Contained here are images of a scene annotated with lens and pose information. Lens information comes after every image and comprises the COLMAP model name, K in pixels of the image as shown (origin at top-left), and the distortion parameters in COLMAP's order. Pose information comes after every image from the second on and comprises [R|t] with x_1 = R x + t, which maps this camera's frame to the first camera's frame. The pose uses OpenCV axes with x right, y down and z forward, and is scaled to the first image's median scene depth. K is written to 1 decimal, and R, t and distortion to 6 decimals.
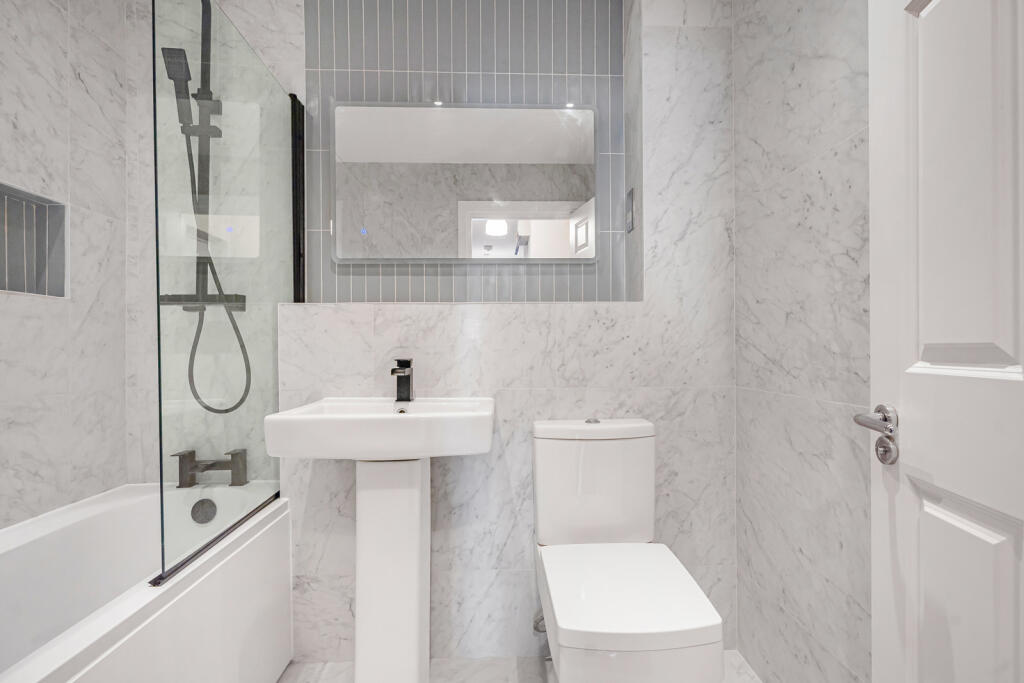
lens RADIAL K [[488.8, 0, 512.0], [0, 488.8, 341.5], [0, 0, 1]] dist [0.013476, -0.000395]
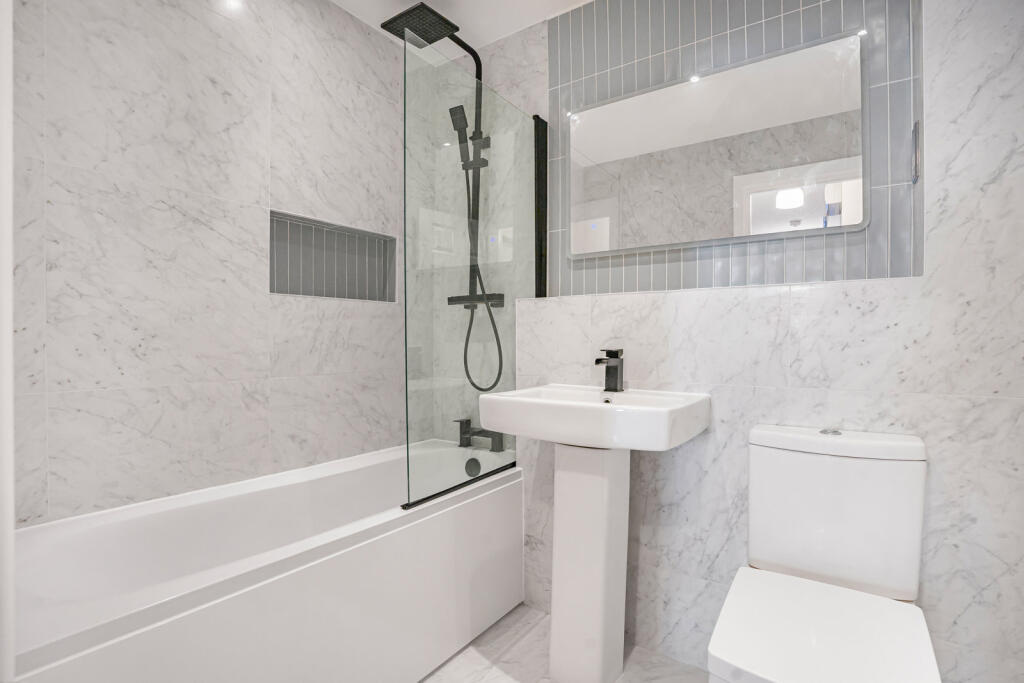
lens RADIAL K [[491.0, 0, 506.9], [0, 491.0, 344.3], [0, 0, 1]] dist [-0.065796, 0.020983]
pose [[0.793211, 0.010428, -0.608858, 0.207941], [0.004317, 0.999732, 0.022747, 0.001092], [0.608932, -0.020672, 0.792953, 0.066647]]
